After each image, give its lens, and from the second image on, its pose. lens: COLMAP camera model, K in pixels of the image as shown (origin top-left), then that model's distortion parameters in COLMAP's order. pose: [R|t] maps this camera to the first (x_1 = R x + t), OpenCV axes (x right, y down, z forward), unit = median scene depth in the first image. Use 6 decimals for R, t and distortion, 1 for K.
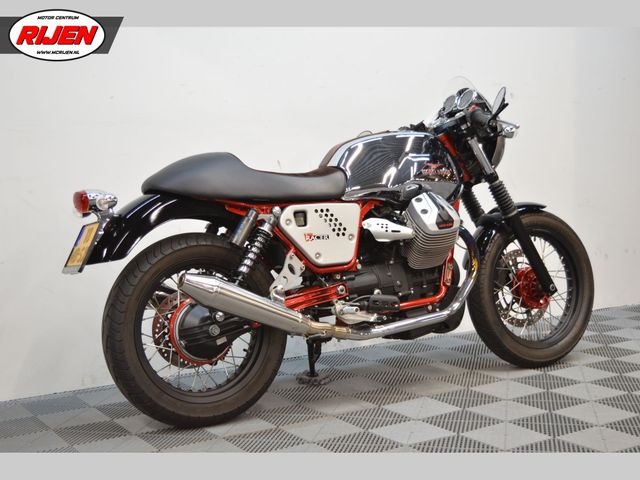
lens RADIAL K [[853.3, 0, 319.6], [0, 853.3, 239.6], [0, 0, 1]] dist [-0.029526, 0.000000]
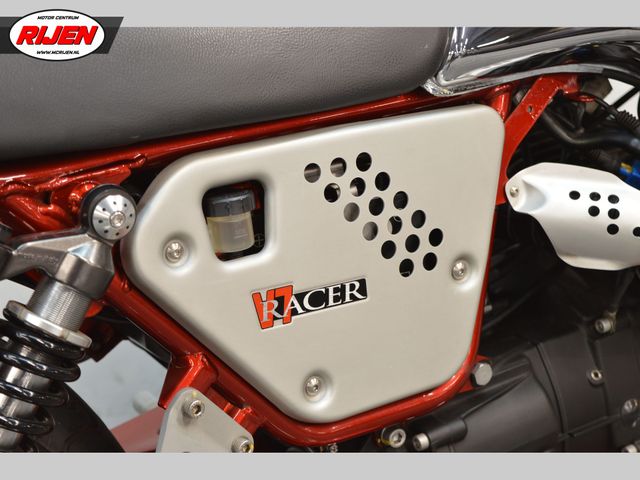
lens RADIAL K [[1351.7, 0, 320.4], [0, 1351.7, 240.1], [0, 0, 1]] dist [-0.099547, 0.000000]
pose [[0.999145, 0.023406, 0.034068, -0.012656], [-0.032836, 0.950075, 0.310289, -0.120268], [-0.025104, -0.311142, 0.950032, 0.671694]]
